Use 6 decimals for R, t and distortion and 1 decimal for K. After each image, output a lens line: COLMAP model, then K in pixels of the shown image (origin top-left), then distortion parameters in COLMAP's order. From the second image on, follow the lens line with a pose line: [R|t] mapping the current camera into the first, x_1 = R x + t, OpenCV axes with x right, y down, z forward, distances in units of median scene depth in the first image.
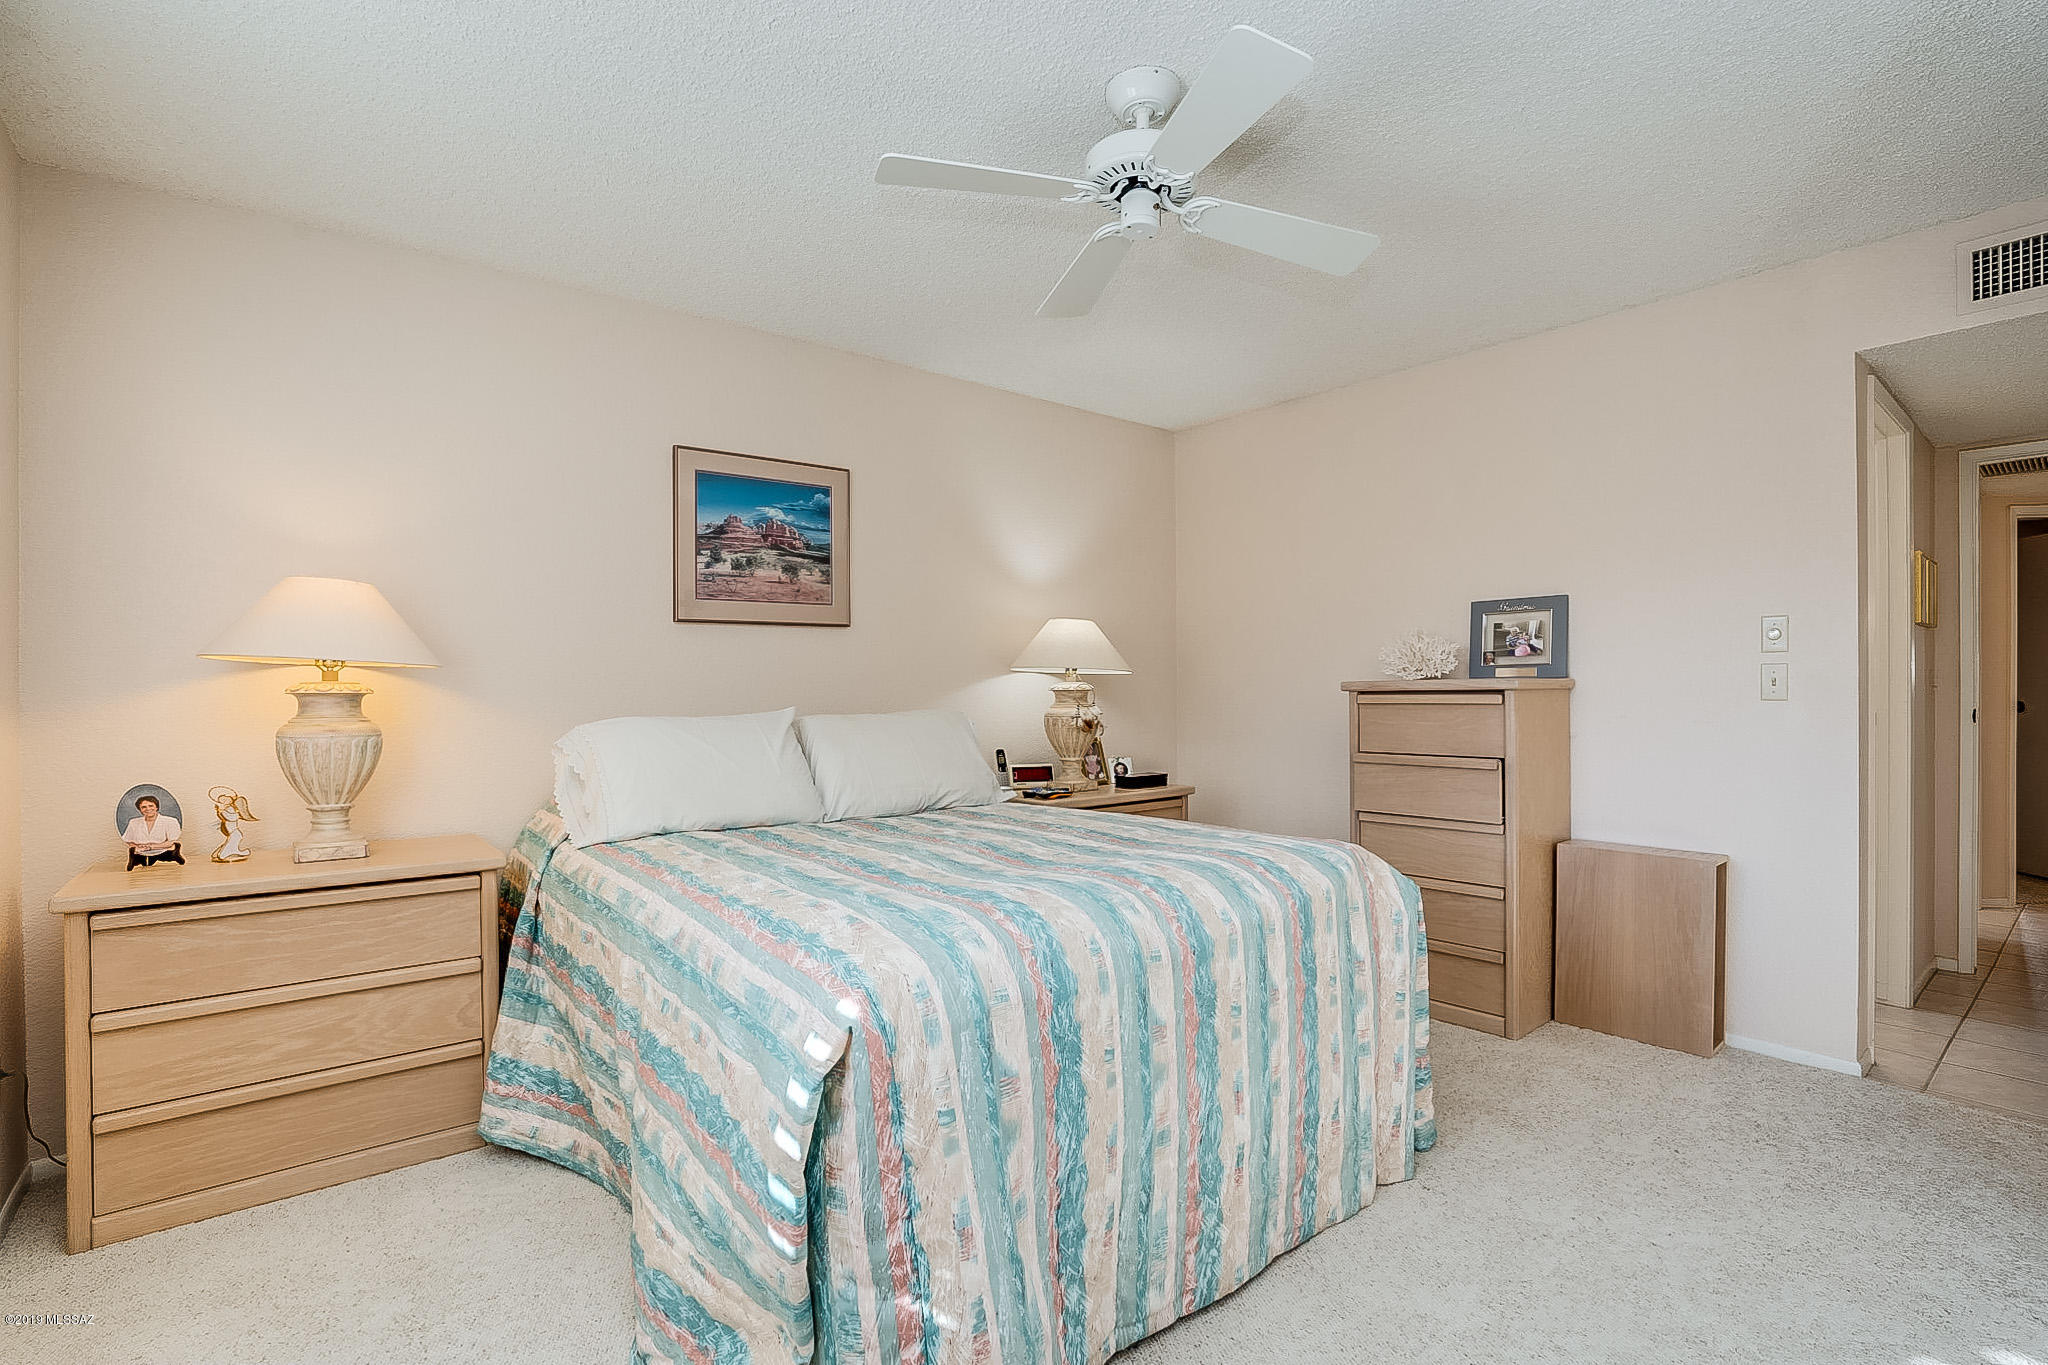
lens RADIAL K [[929.7, 0, 1097.8], [0, 929.7, 698.0], [0, 0, 1]] dist [-0.034819, 0.010053]
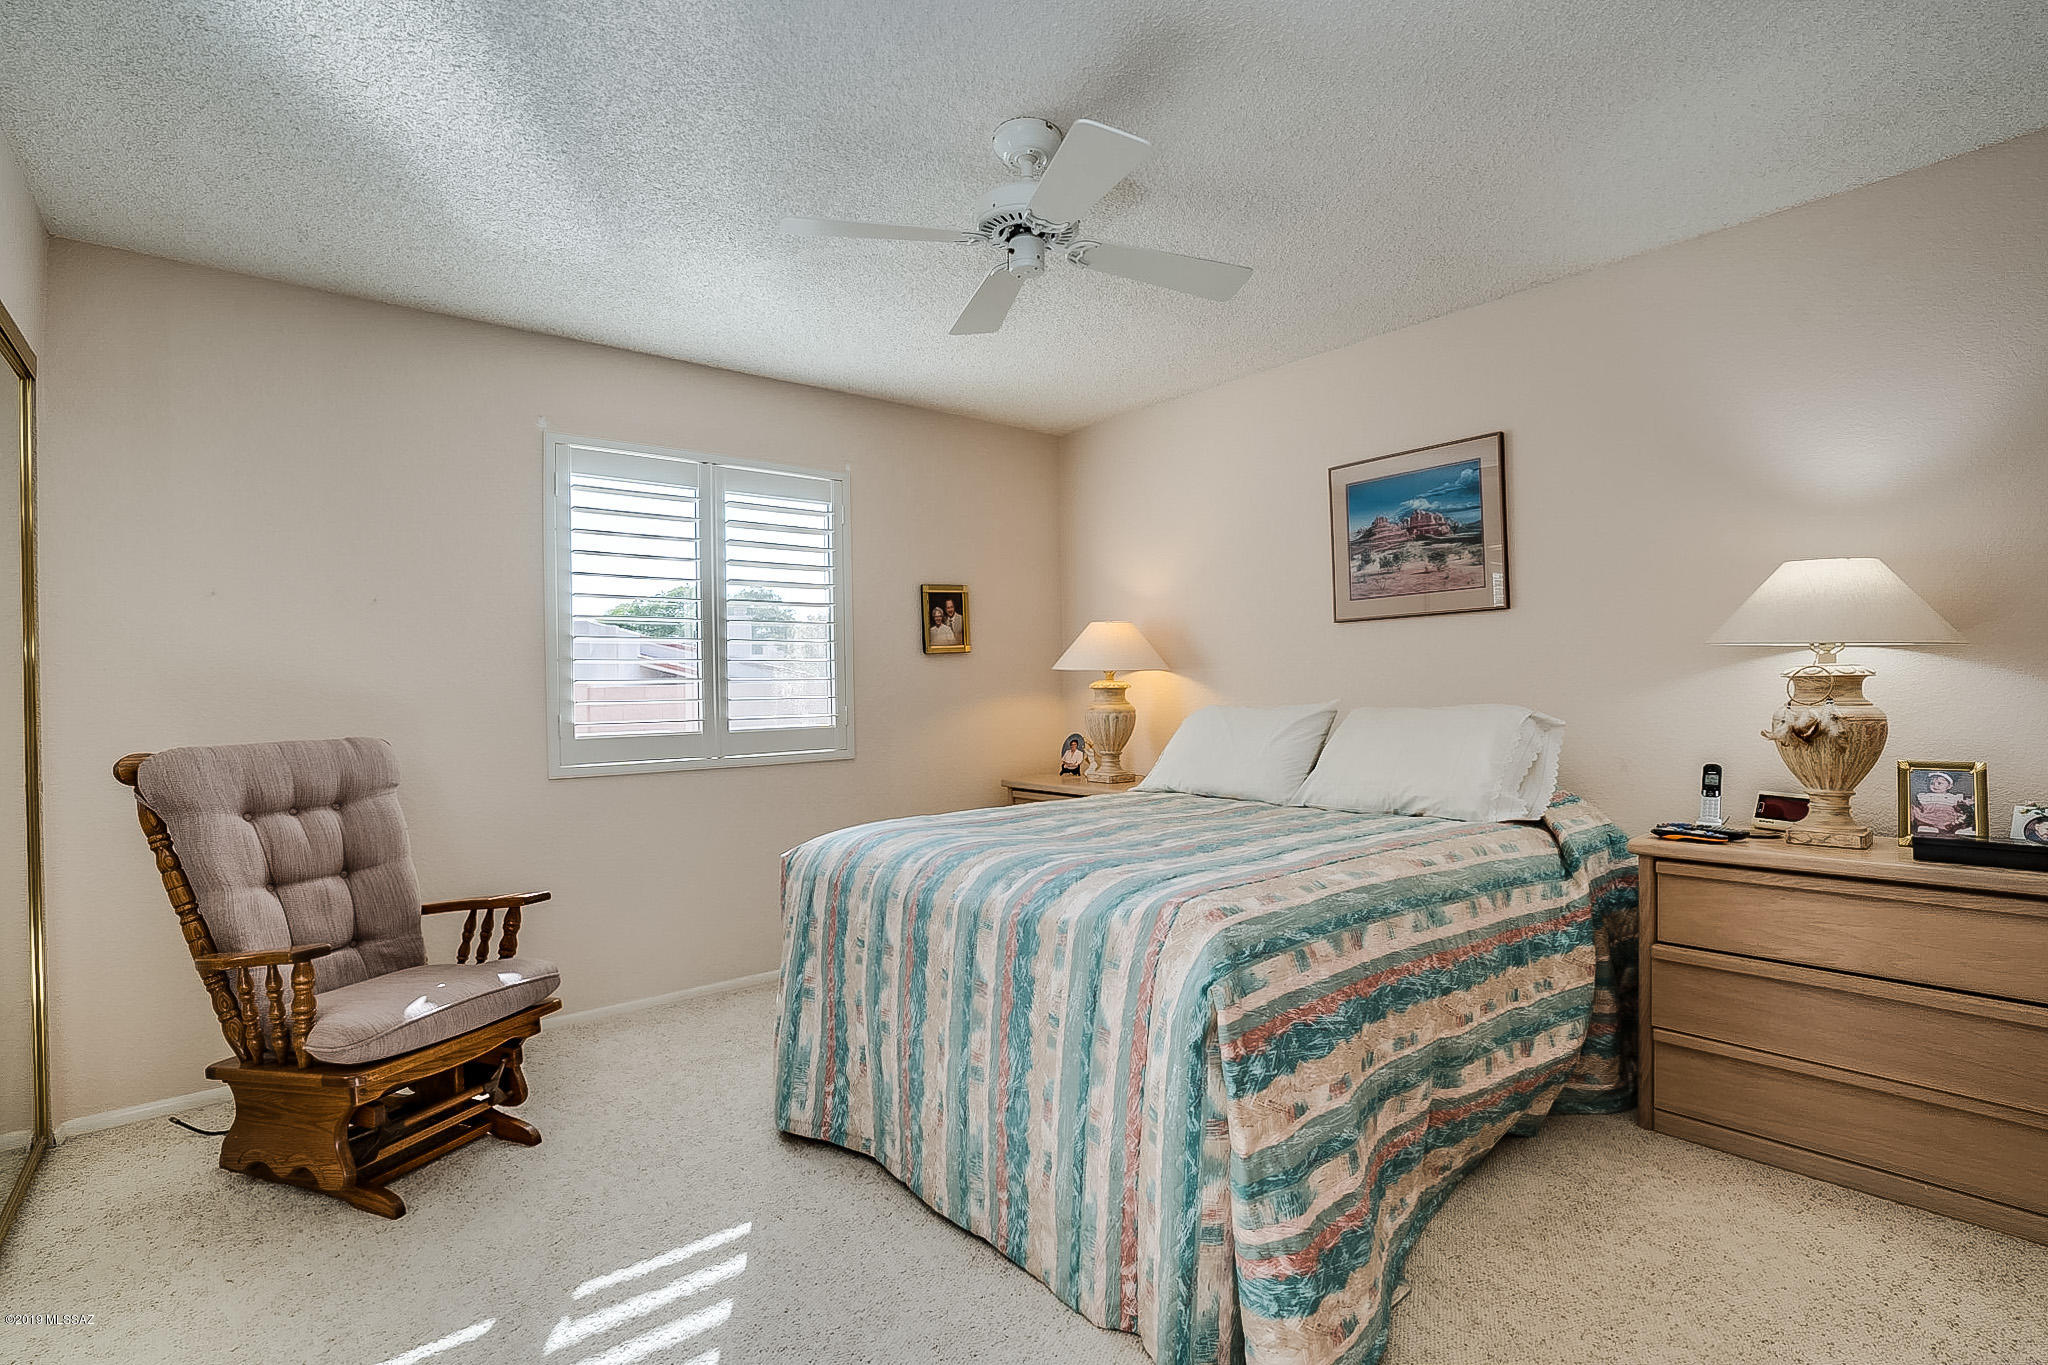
lens RADIAL K [[1039.6, 0, 1053.6], [0, 1039.6, 686.8], [0, 0, 1]] dist [-0.076602, 0.038107]
pose [[-0.024725, 0.004821, -0.999683, 0.793838], [0.006390, 0.999969, 0.004664, -0.011366], [0.999674, -0.006273, -0.024755, 0.657858]]
